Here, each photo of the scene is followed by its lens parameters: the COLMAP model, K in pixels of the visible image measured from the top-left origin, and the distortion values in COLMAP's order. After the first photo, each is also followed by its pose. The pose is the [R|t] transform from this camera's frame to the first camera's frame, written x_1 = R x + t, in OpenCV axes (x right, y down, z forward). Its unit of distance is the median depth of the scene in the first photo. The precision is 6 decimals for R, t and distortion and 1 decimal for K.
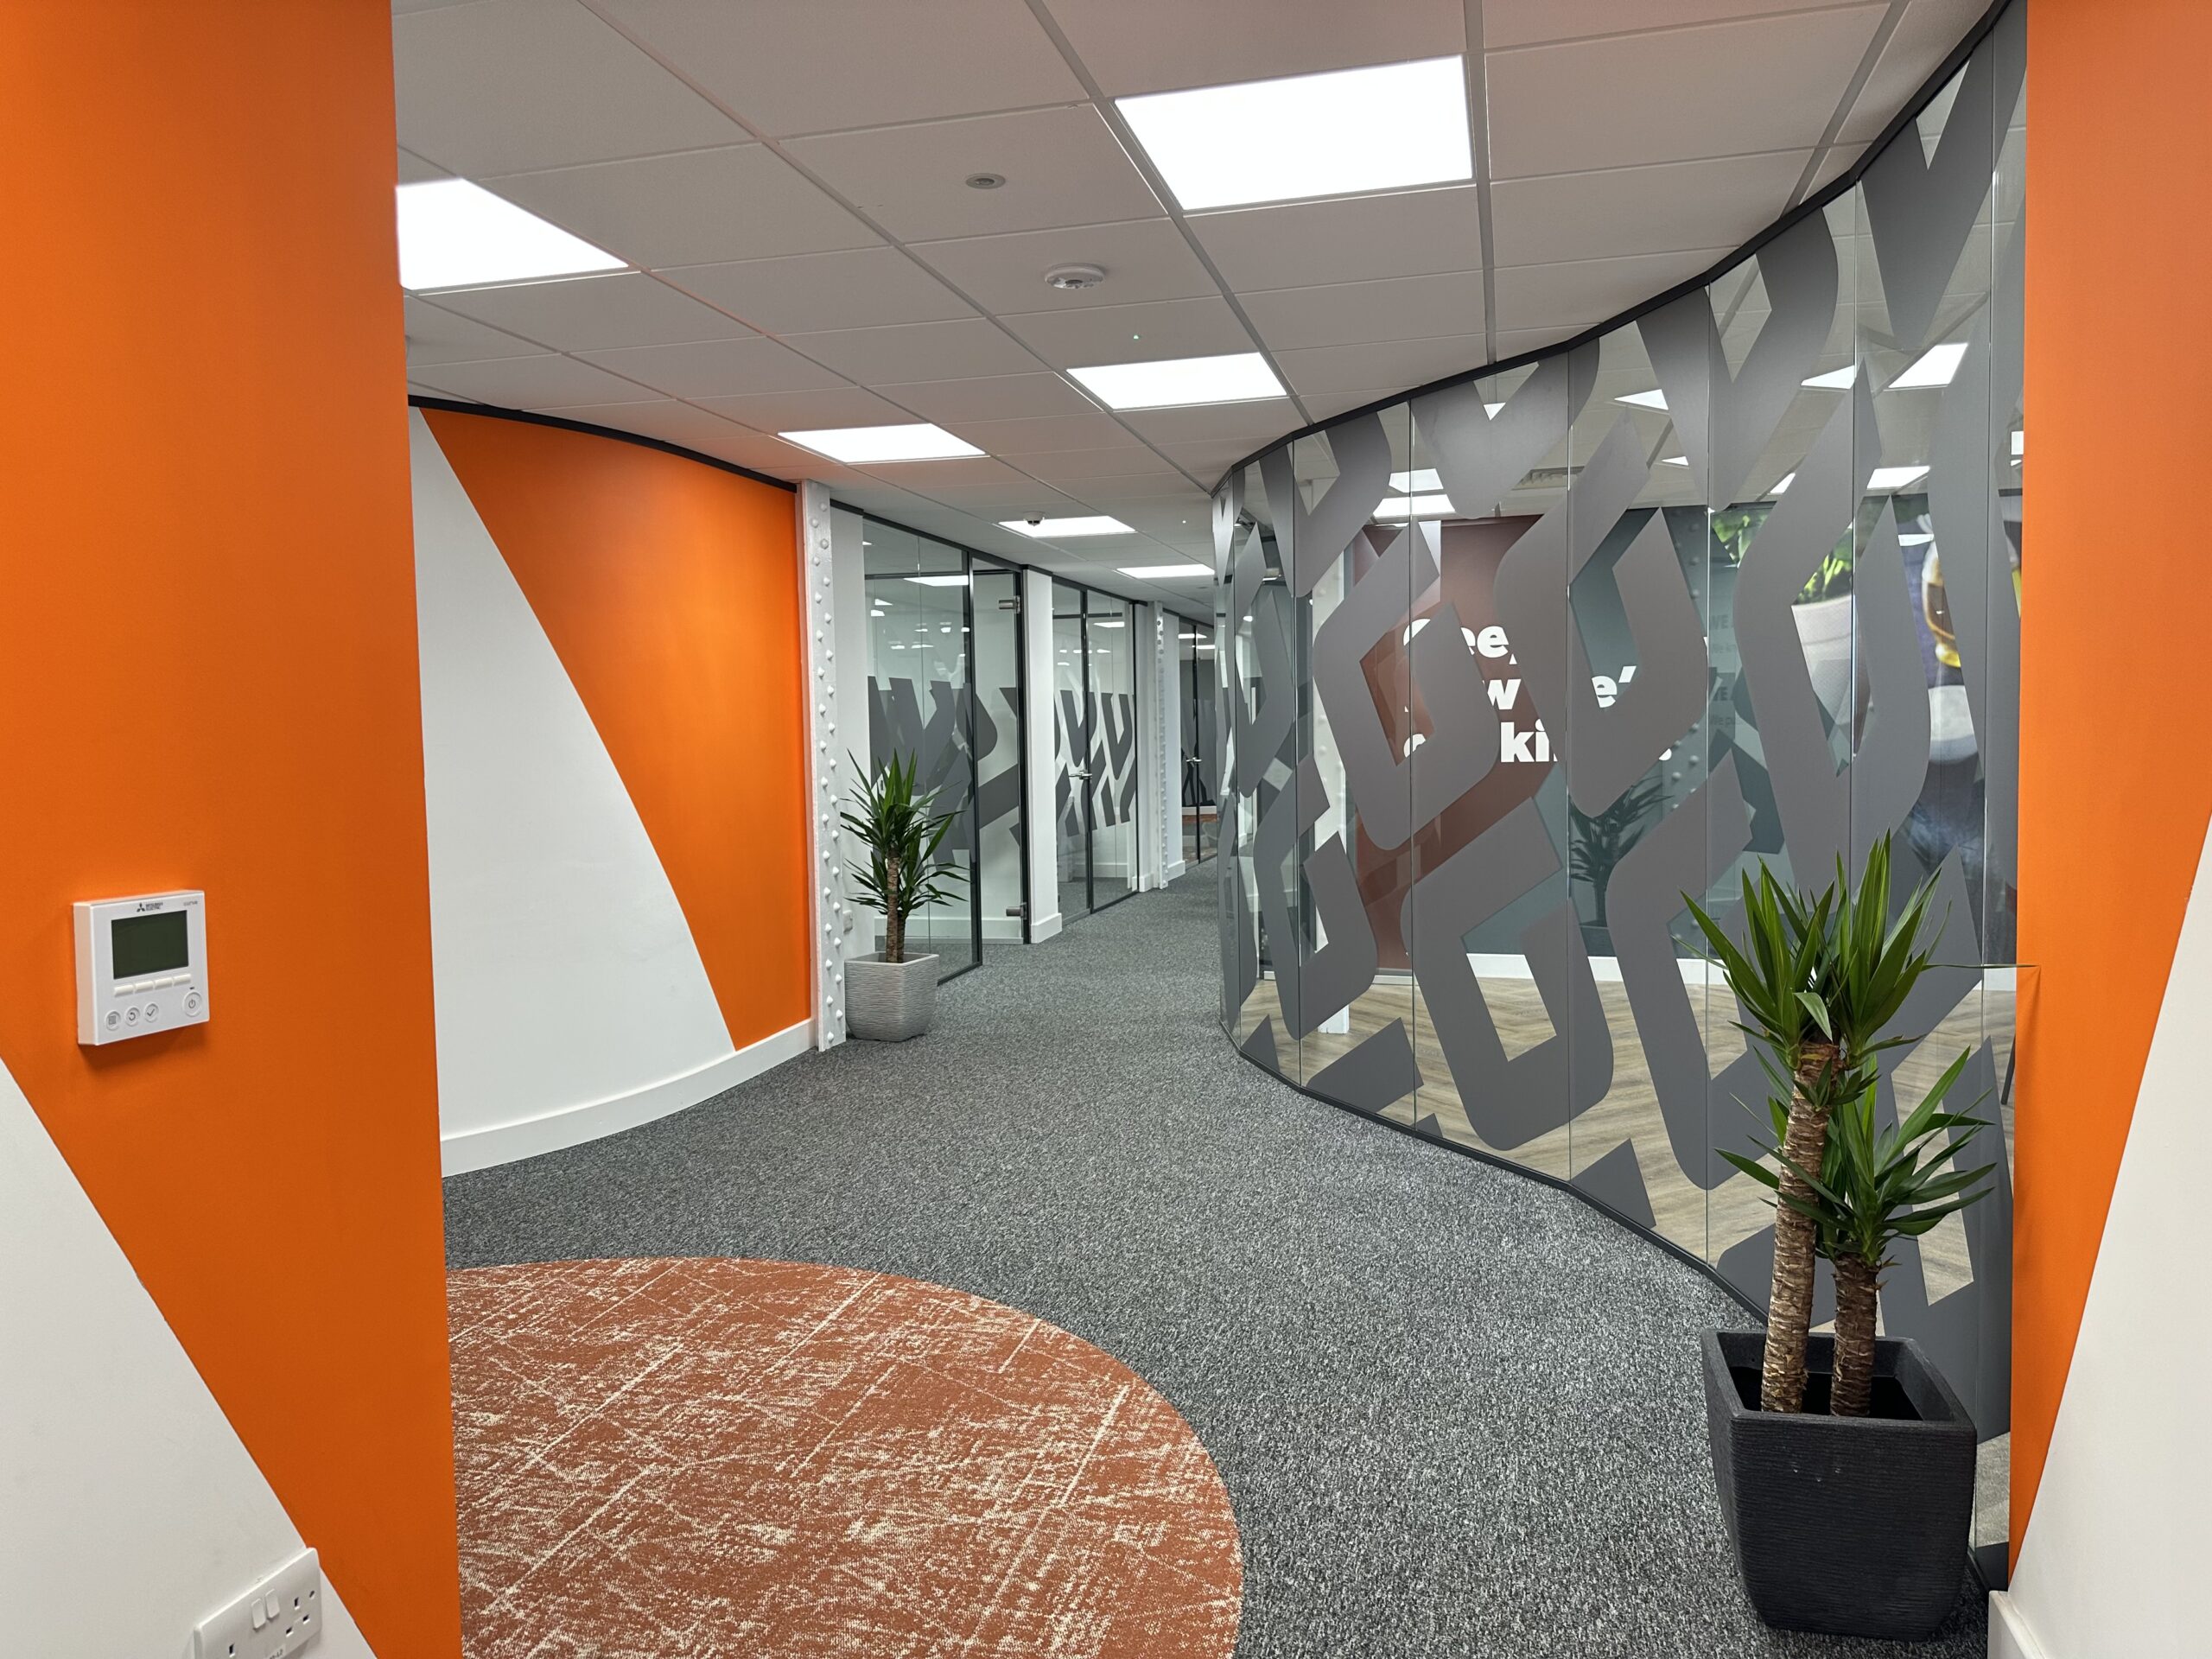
lens RADIAL K [[1551.4, 0, 1106.0], [0, 1551.4, 829.5], [0, 0, 1]] dist [0.041519, -0.003511]
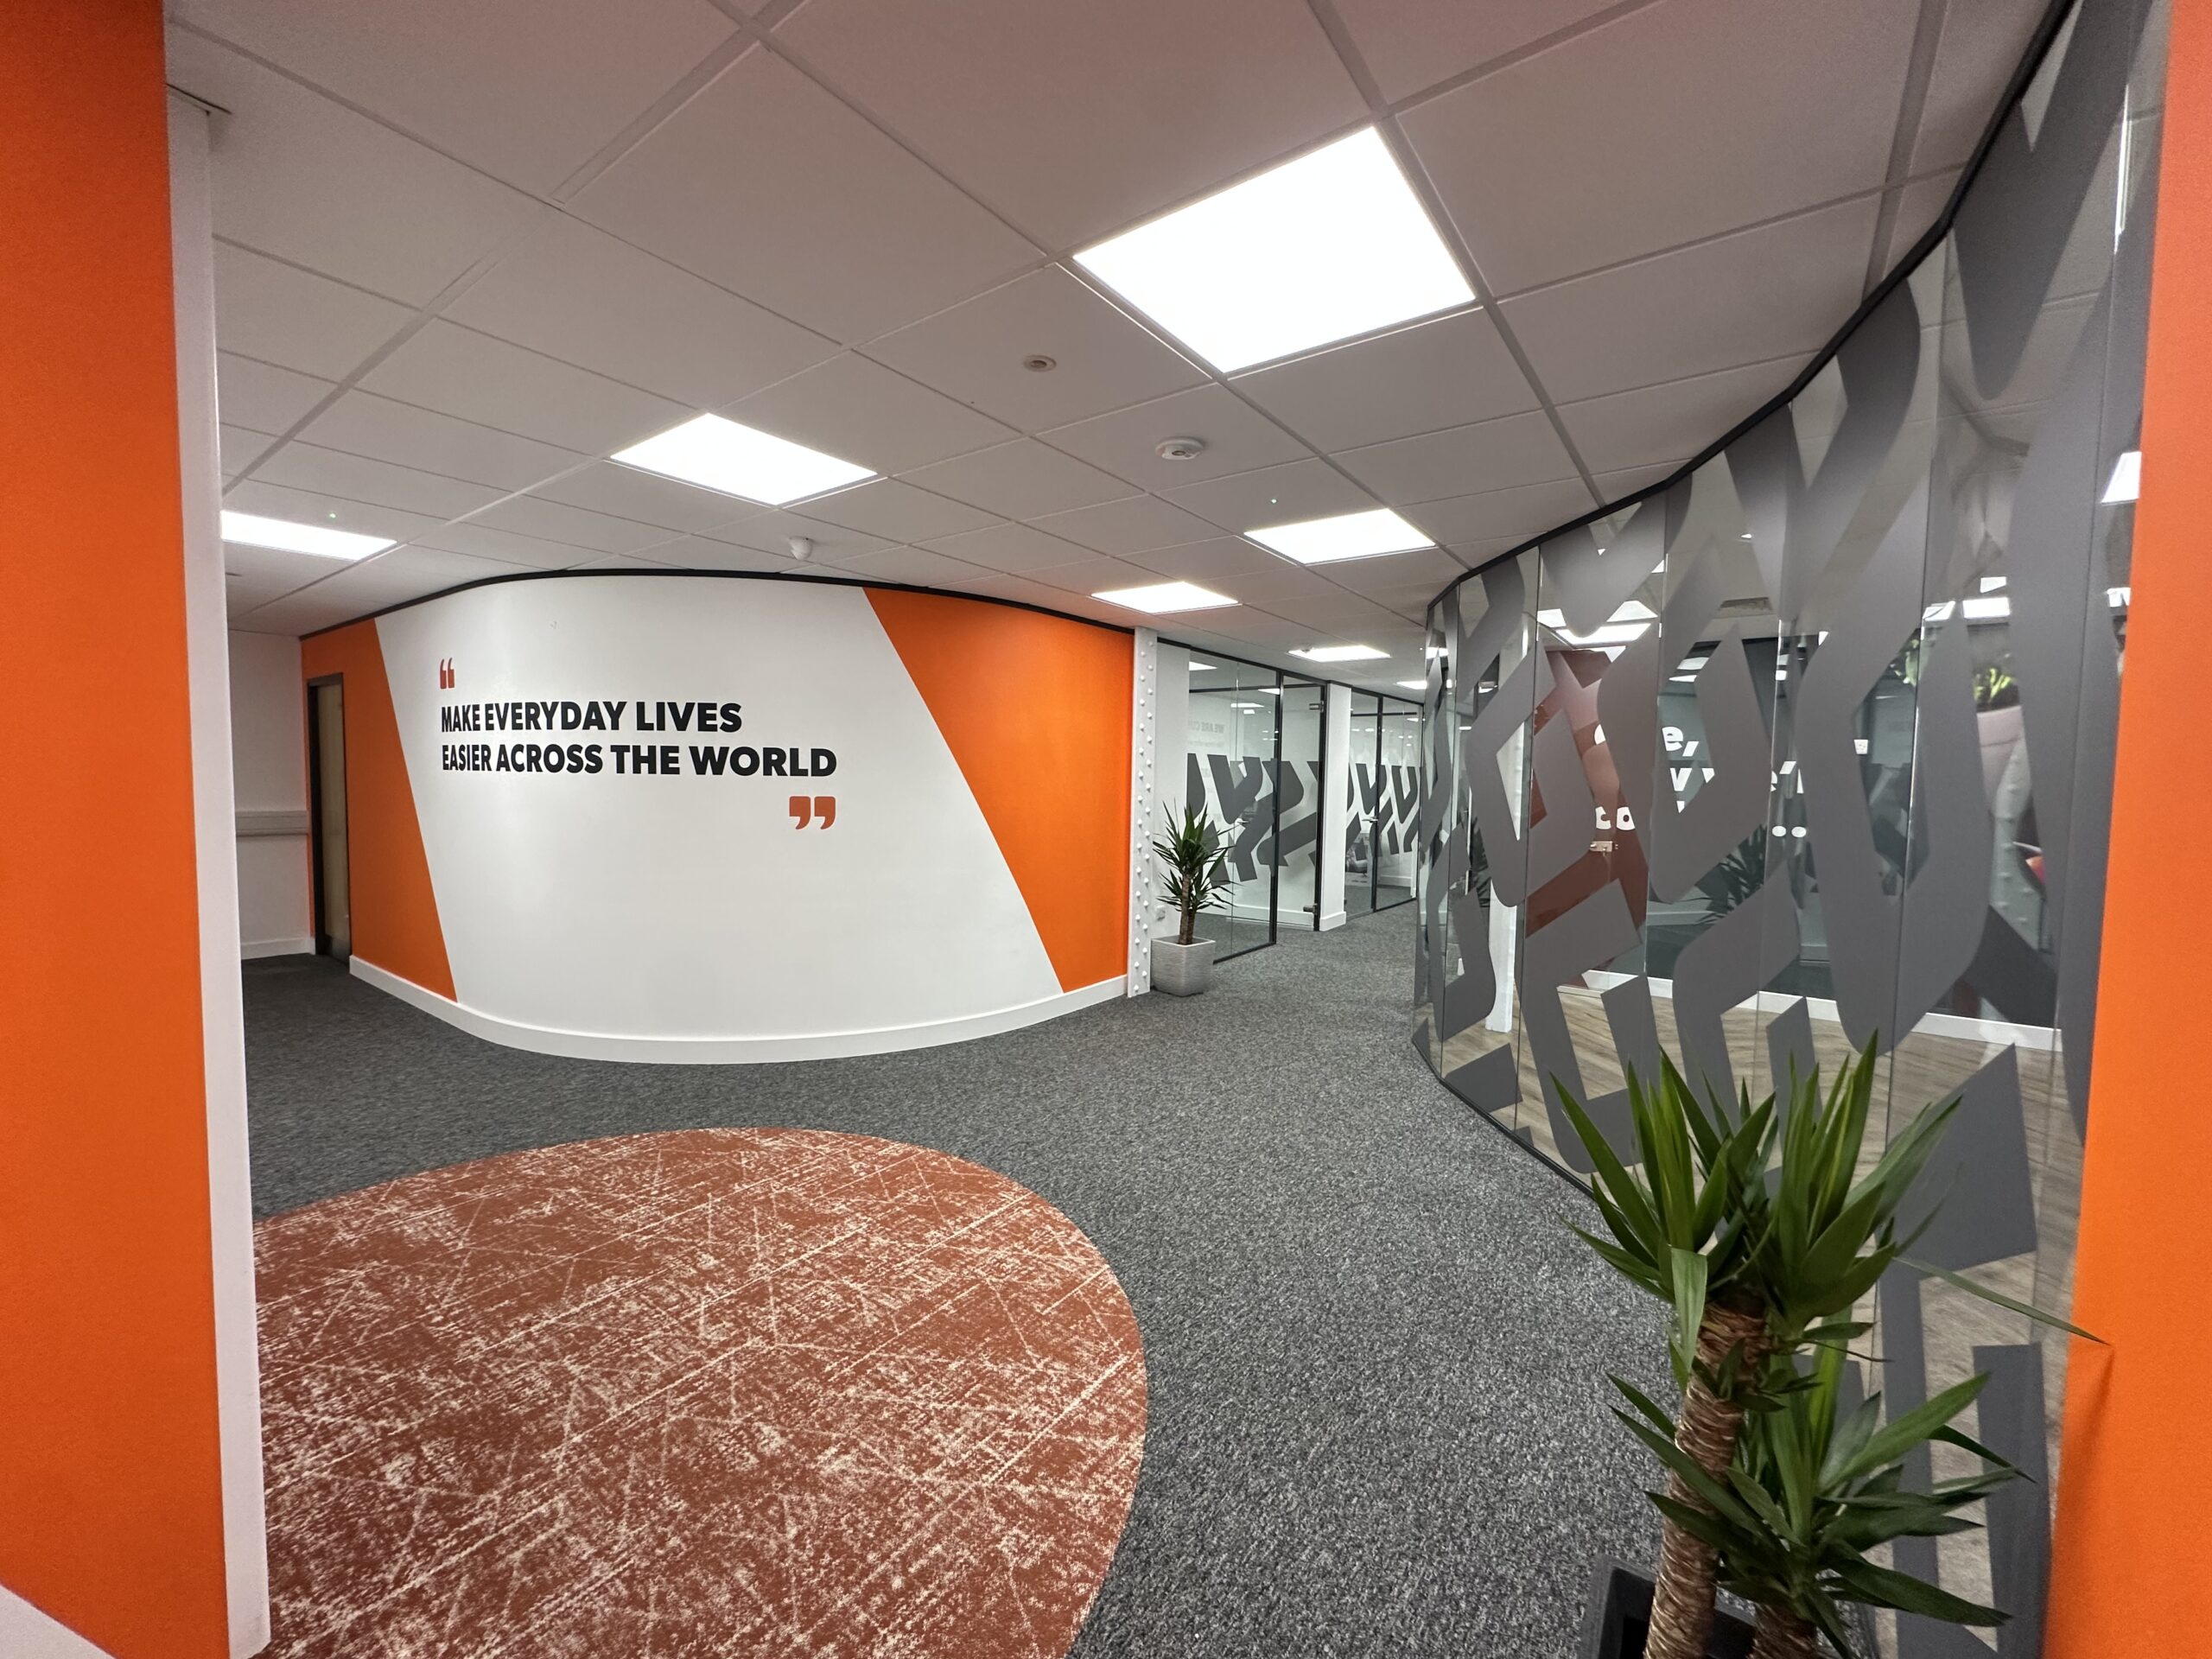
lens RADIAL K [[822.3, 0, 1210.6], [0, 822.3, 819.9], [0, 0, 1]] dist [-0.026303, 0.020543]
pose [[0.927920, 0.058329, -0.368187, 0.252682], [-0.059883, 0.998179, 0.007213, -0.060137], [0.367937, 0.015355, 0.929724, 0.384386]]
